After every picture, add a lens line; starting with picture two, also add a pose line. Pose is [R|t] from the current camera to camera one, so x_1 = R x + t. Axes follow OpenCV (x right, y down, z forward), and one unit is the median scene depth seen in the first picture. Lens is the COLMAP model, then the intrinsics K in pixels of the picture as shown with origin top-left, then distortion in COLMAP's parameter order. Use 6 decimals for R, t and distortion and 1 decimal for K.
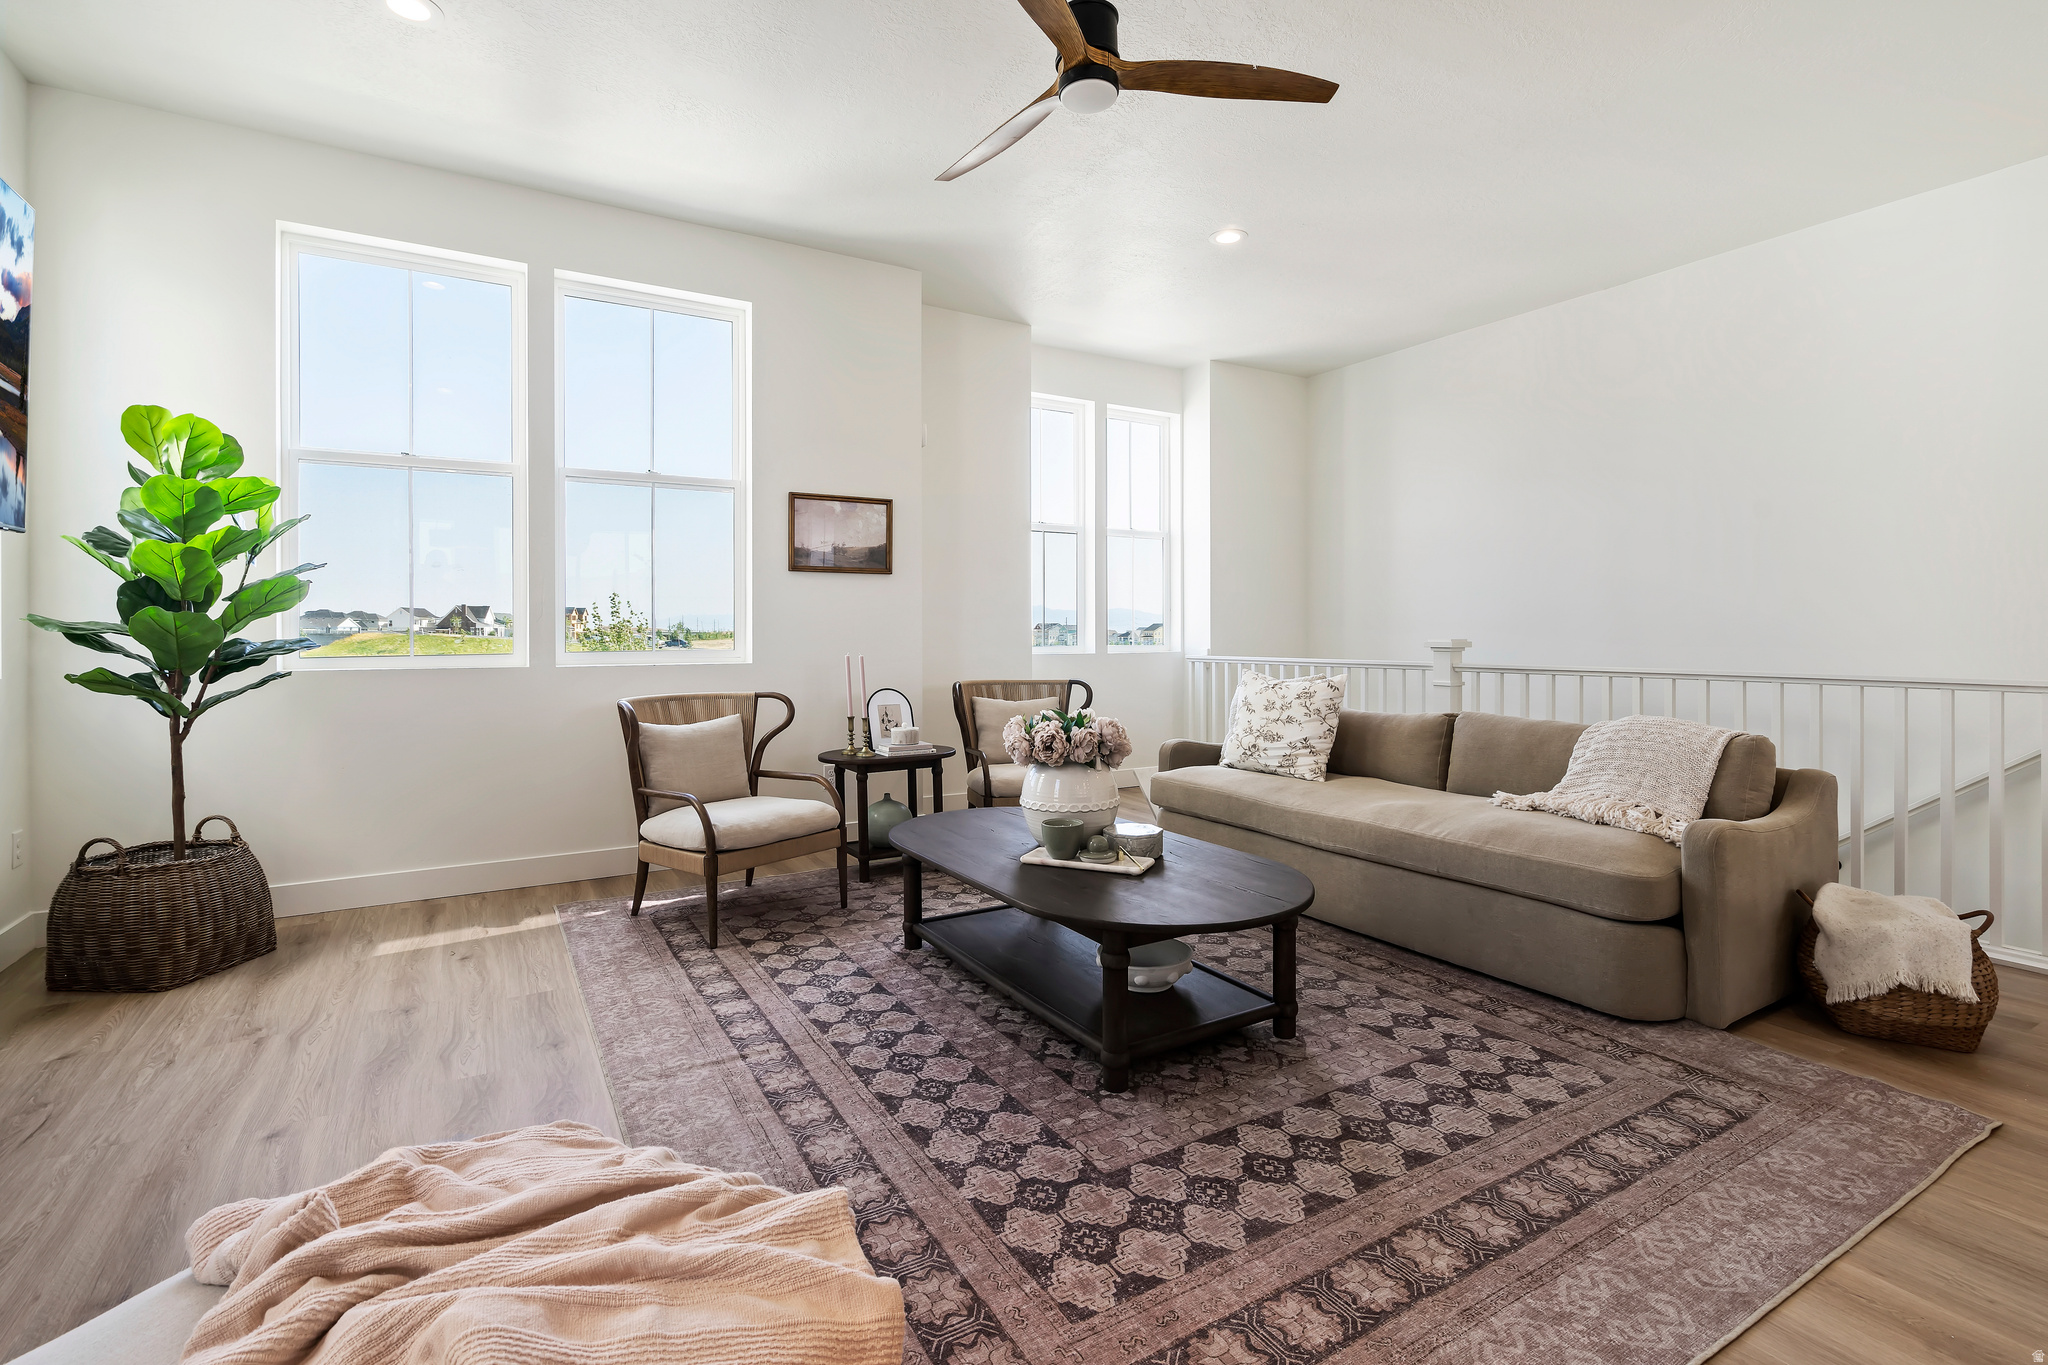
lens RADIAL K [[950.7, 0, 1038.0], [0, 950.7, 634.5], [0, 0, 1]] dist [-0.005527, 0.001664]
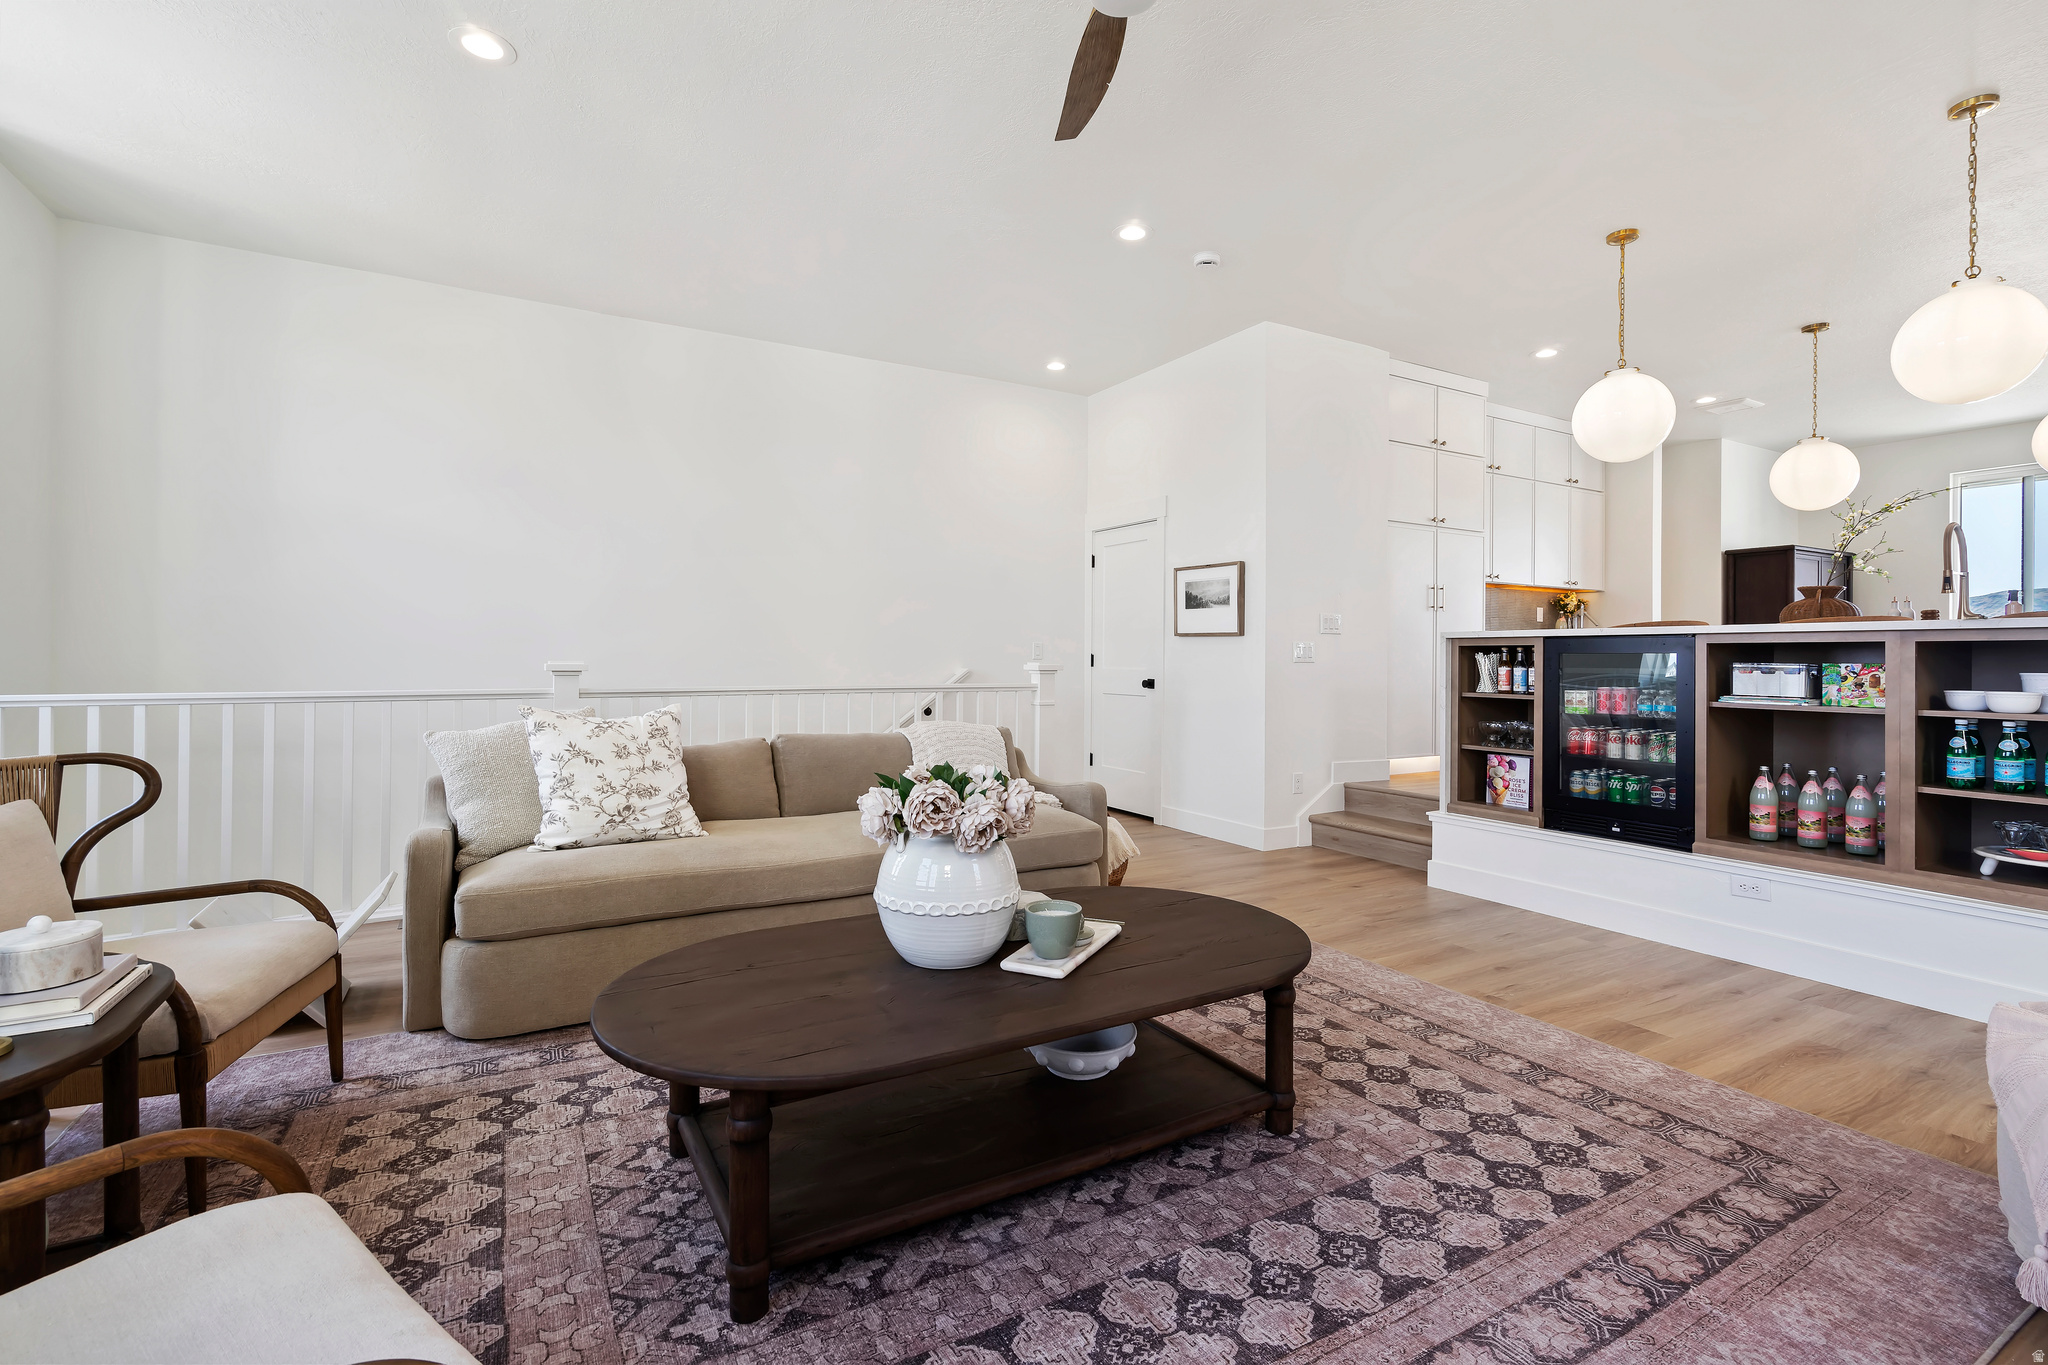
lens RADIAL K [[927.3, 0, 1009.3], [0, 927.3, 654.6], [0, 0, 1]] dist [0.000993, 0.000185]
pose [[0.023018, 0.007247, 0.999709, -0.787849], [-0.002355, 0.999971, -0.007194, 0.007272], [-0.999732, -0.002188, 0.023035, 1.146104]]
